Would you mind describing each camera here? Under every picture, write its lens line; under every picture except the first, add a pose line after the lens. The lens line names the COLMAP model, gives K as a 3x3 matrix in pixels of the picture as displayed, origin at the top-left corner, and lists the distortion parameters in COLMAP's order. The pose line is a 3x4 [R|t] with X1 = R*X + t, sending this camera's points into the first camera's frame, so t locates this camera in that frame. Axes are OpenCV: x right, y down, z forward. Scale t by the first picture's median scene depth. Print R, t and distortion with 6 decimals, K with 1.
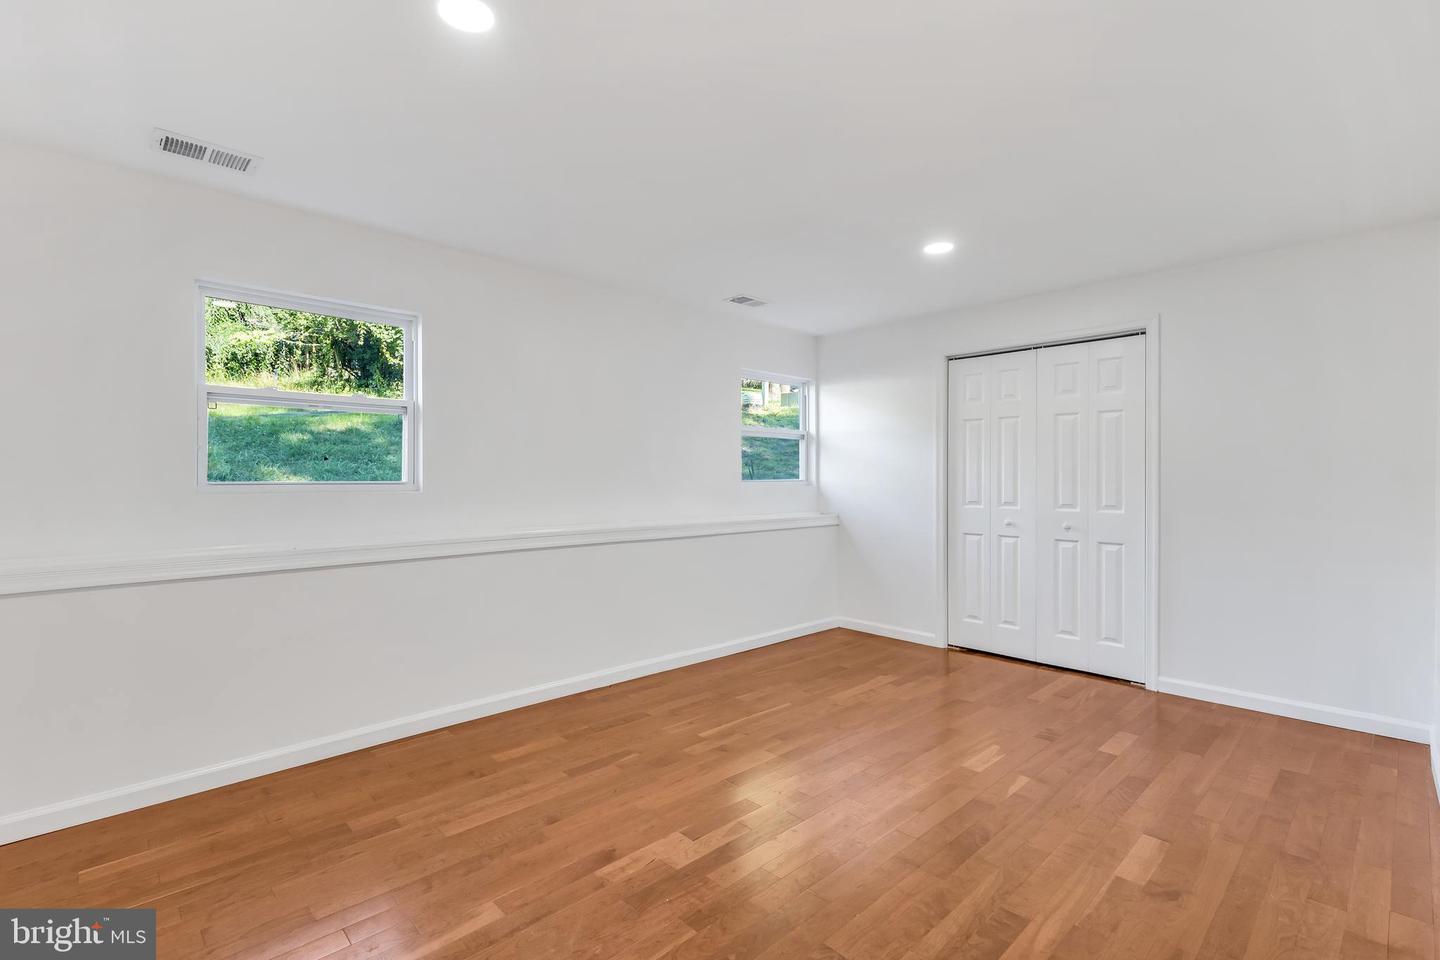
lens RADIAL K [[658.8, 0, 716.1], [0, 658.8, 476.6], [0, 0, 1]] dist [0.002142, 0.000021]
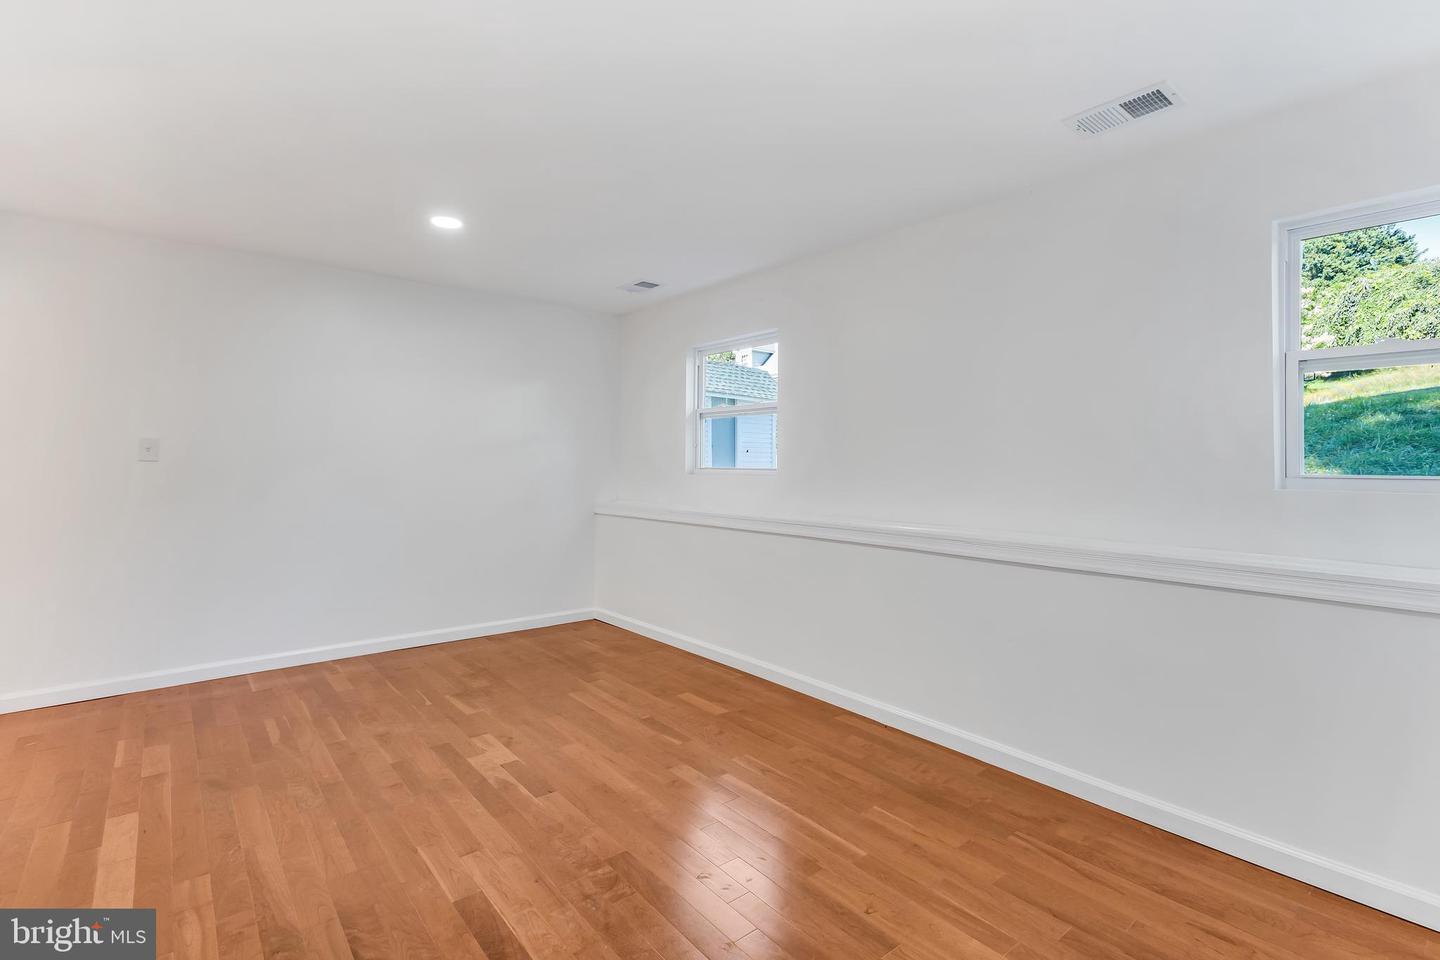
lens RADIAL K [[658.8, 0, 716.0], [0, 658.8, 472.5], [0, 0, 1]] dist [0.002142, 0.000021]
pose [[-0.069469, 0.009584, -0.997538, 0.735754], [-0.006224, 0.999930, 0.010041, 0.002113], [0.997565, 0.006906, -0.069405, 0.954534]]
